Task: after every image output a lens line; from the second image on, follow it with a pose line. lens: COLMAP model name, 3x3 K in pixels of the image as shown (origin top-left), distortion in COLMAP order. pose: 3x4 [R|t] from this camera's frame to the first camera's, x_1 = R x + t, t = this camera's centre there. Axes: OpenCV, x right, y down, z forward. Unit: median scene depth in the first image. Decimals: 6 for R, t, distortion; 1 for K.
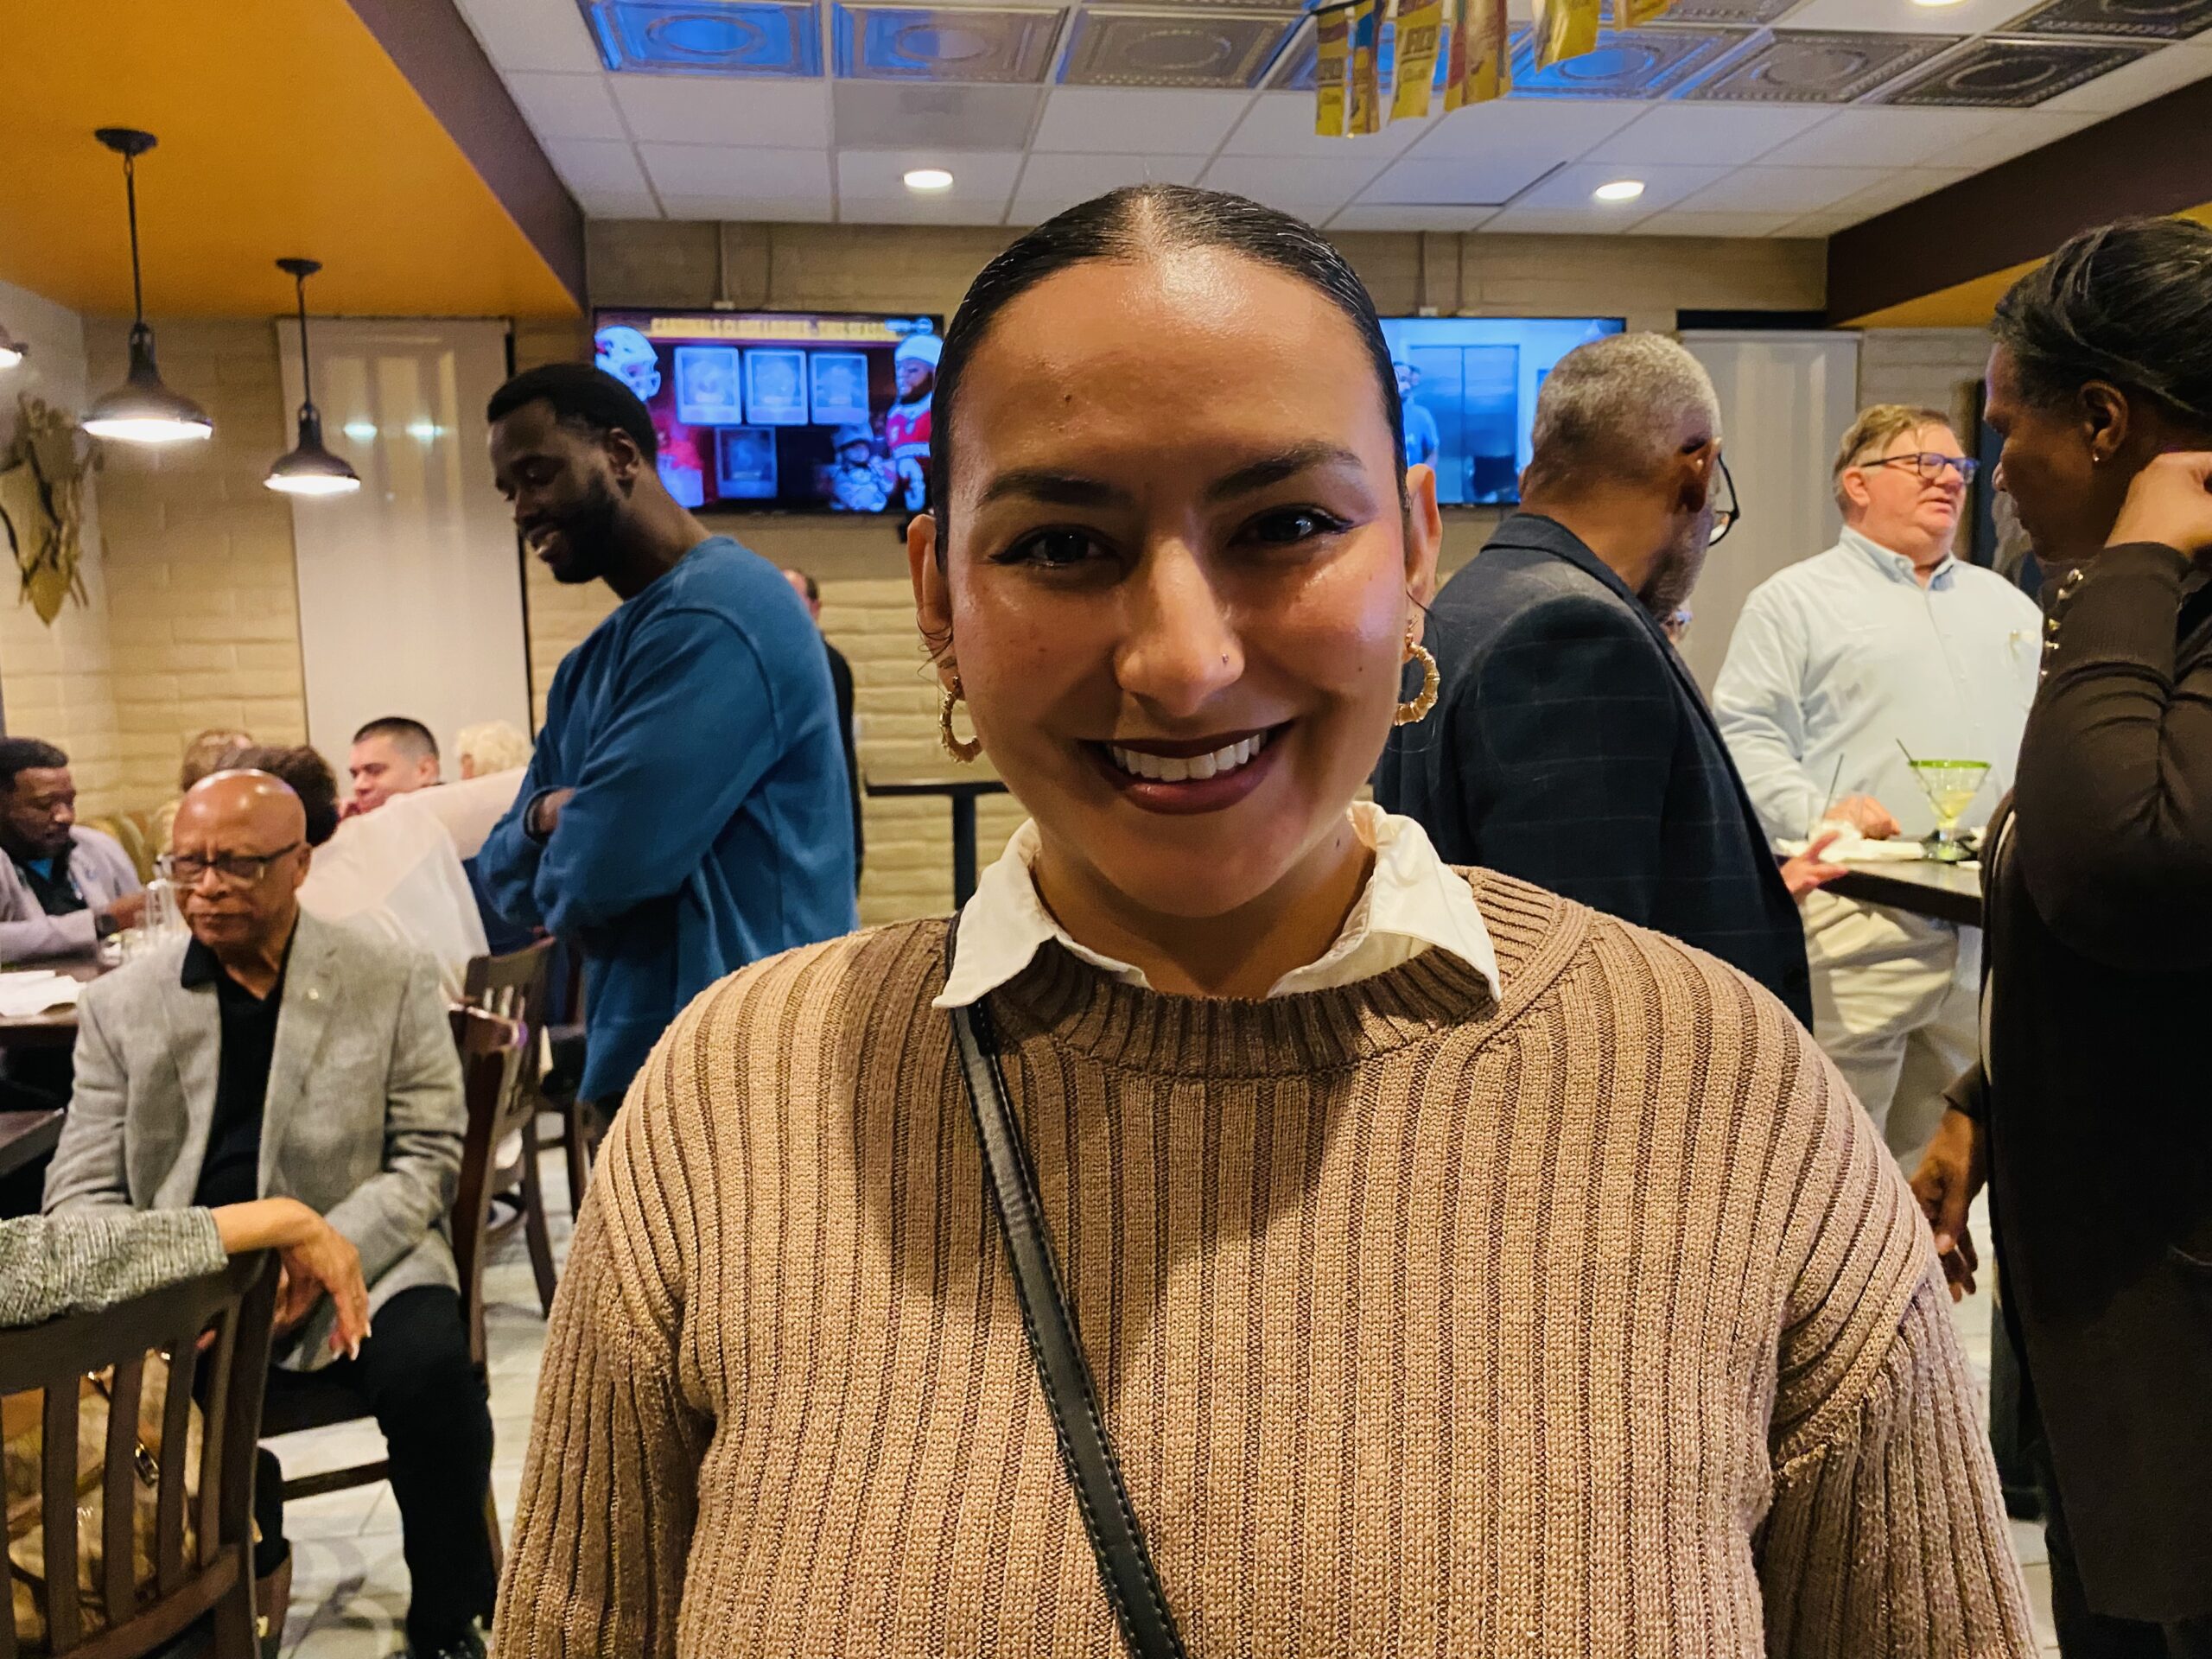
lens RADIAL K [[1695.1, 0, 1106.0], [0, 1695.1, 829.5], [0, 0, 1]] dist [0.002896, 0.000622]
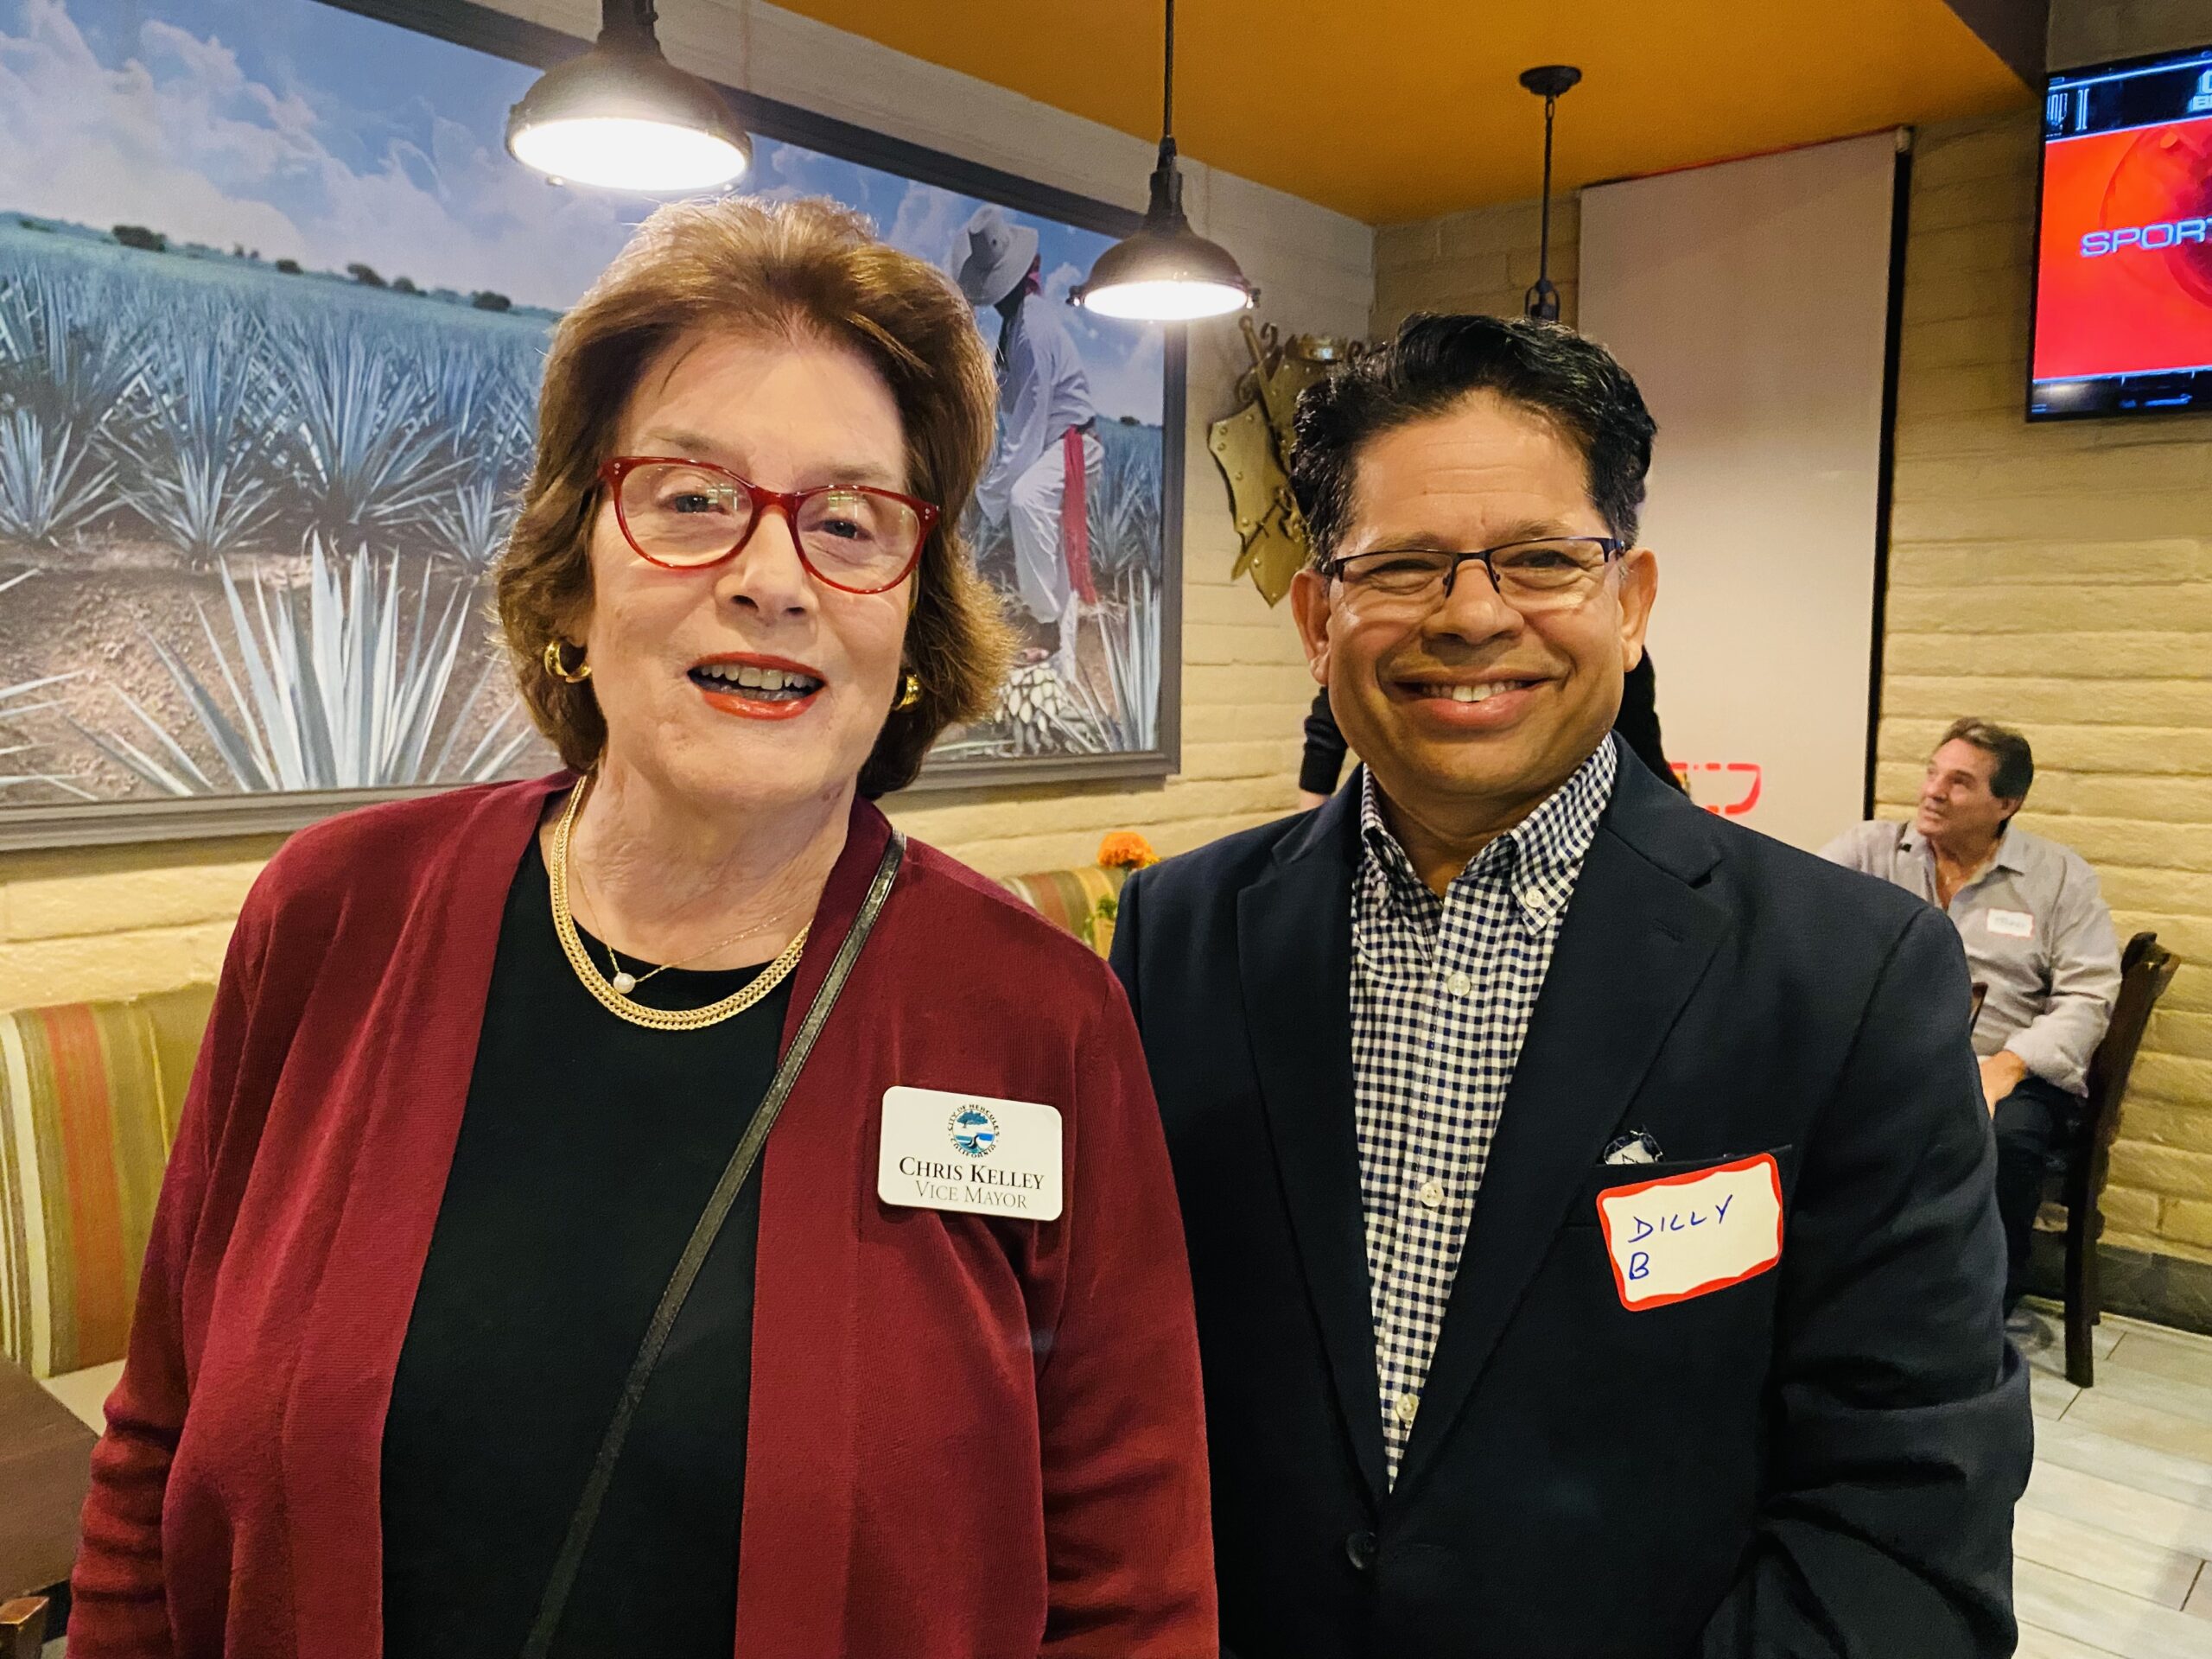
lens RADIAL K [[1695.1, 0, 1106.0], [0, 1695.1, 829.5], [0, 0, 1]] dist [0.002896, 0.000622]
pose [[0.640054, 0.105185, -0.761096, -0.036235], [-0.104931, 0.993270, 0.049029, -0.044264], [0.761131, 0.048481, 0.646783, 0.417527]]
